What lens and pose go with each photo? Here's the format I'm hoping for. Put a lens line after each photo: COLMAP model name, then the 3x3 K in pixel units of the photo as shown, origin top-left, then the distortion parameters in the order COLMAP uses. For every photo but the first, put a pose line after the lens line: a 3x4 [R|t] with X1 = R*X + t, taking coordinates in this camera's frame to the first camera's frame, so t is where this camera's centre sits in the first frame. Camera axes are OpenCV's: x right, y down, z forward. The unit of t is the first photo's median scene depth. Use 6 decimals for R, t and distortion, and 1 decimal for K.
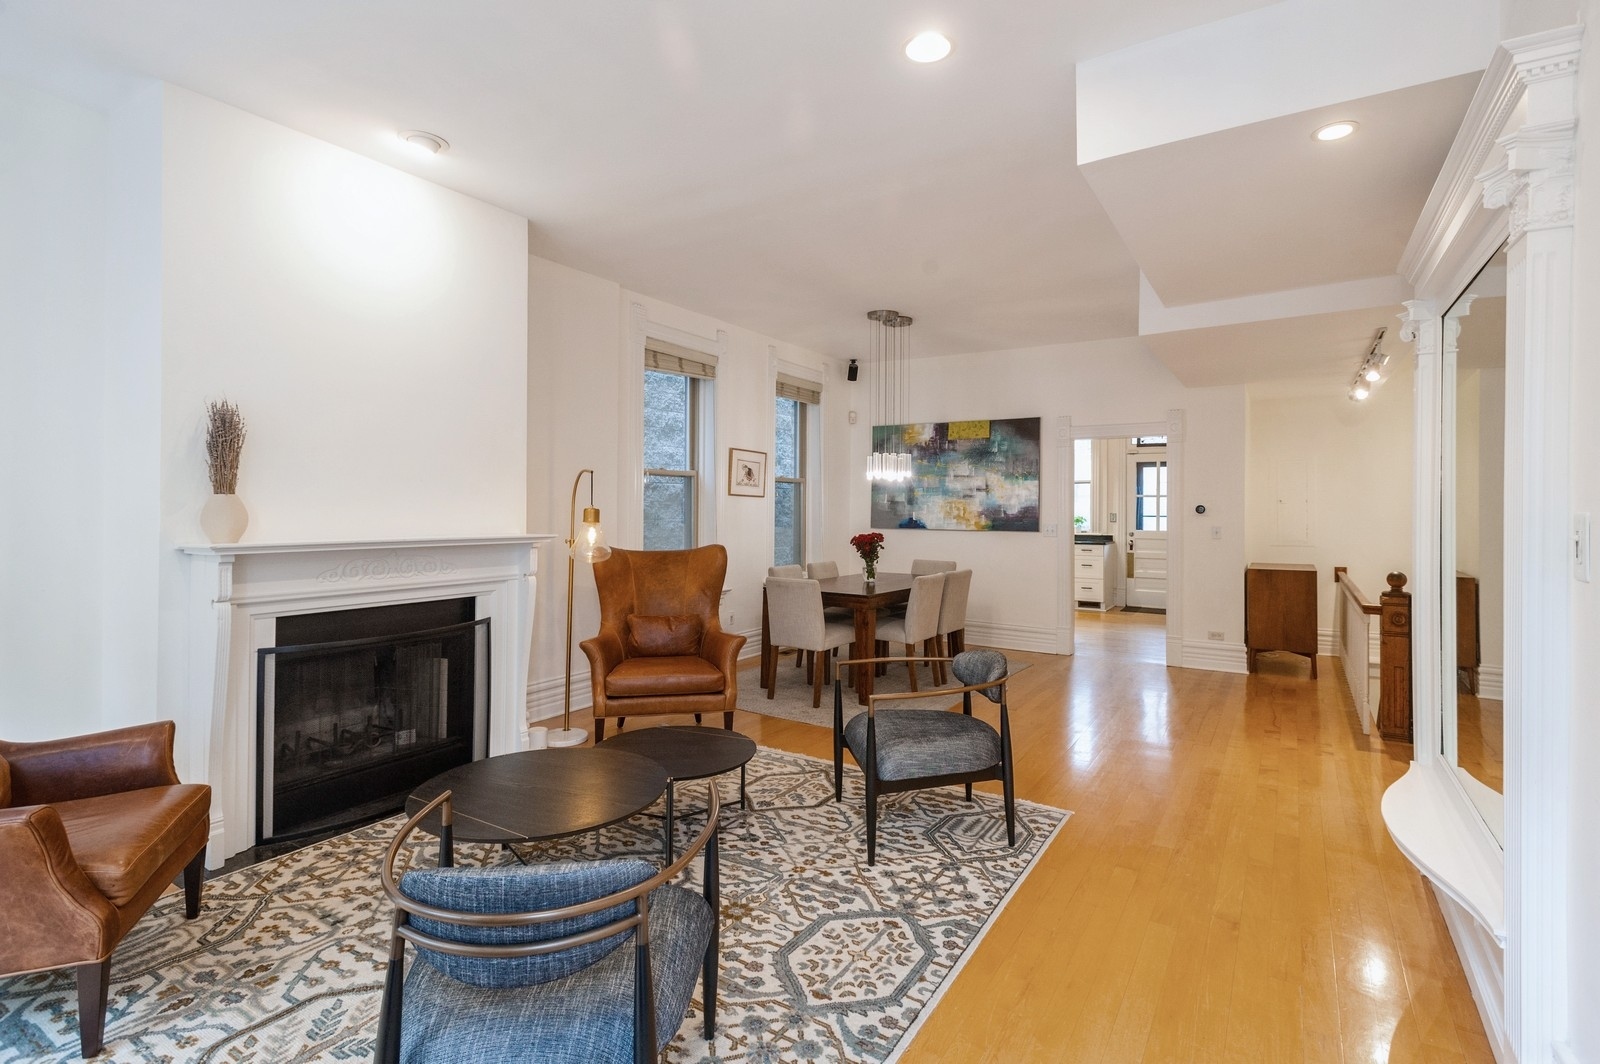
lens RADIAL K [[739.6, 0, 800.3], [0, 739.6, 519.3], [0, 0, 1]] dist [0.010945, 0.000513]
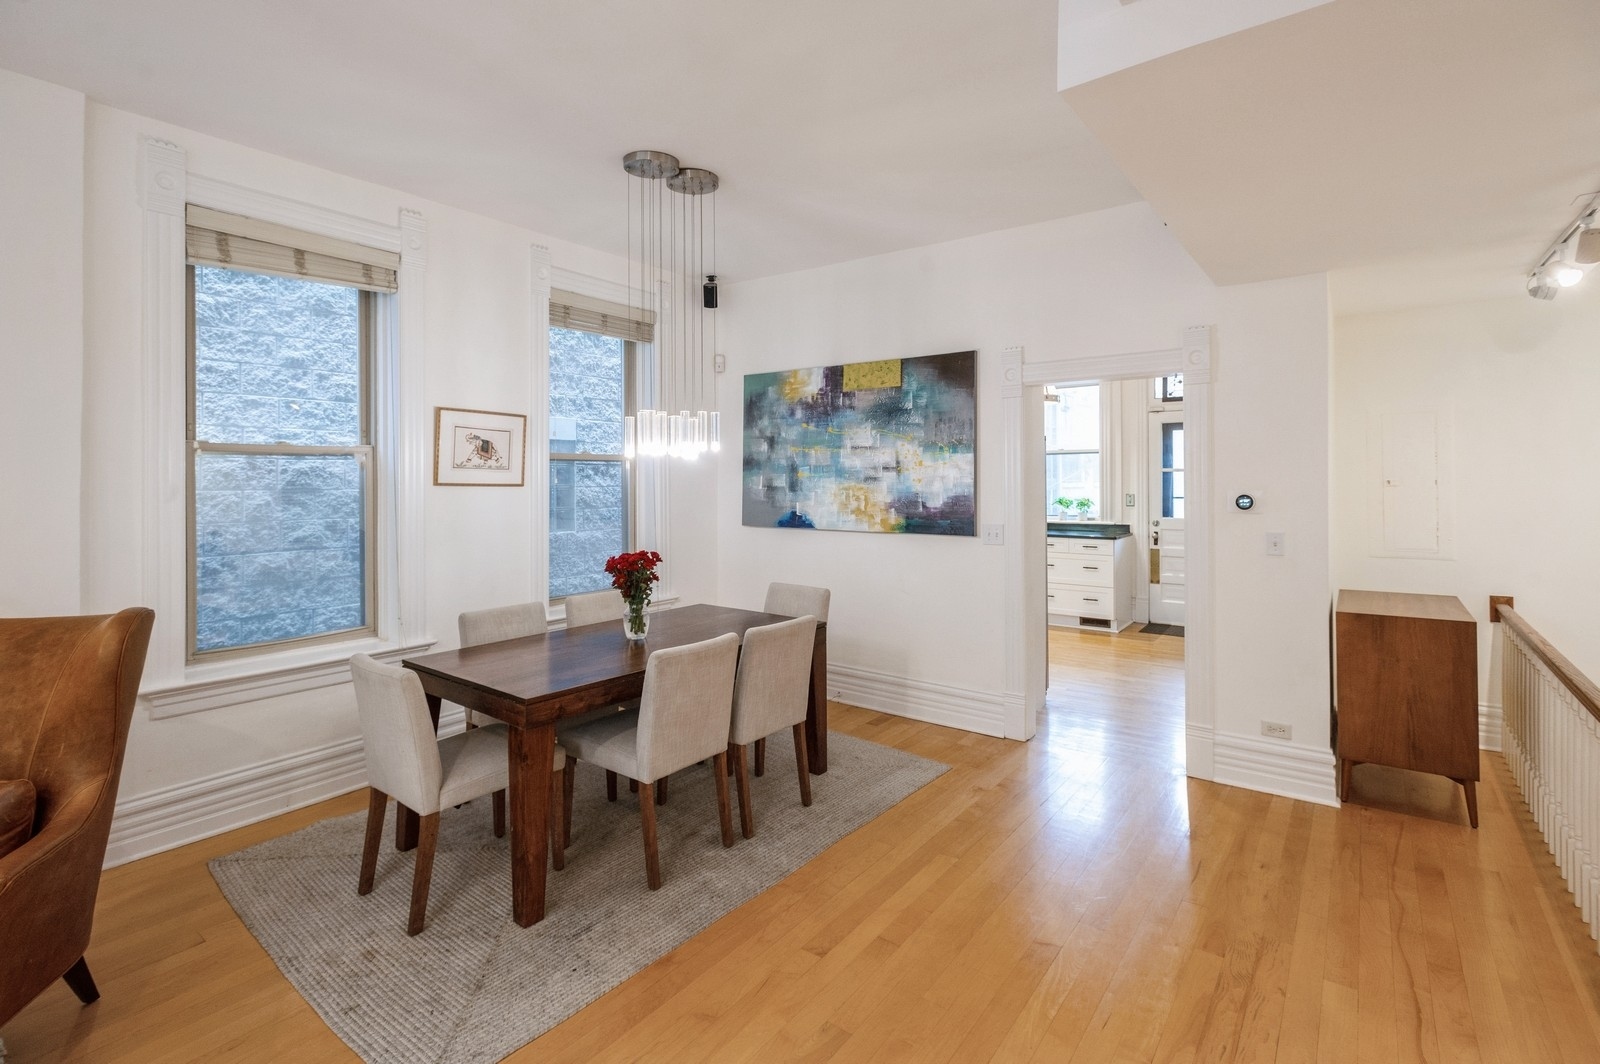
lens RADIAL K [[739.6, 0, 790.9], [0, 739.6, 488.7], [0, 0, 1]] dist [0.010945, 0.000513]
pose [[0.997256, -0.009194, -0.073461, 0.205232], [0.009169, 0.999958, -0.000678, -0.022873], [0.073464, 0.000003, 0.997298, 0.357633]]
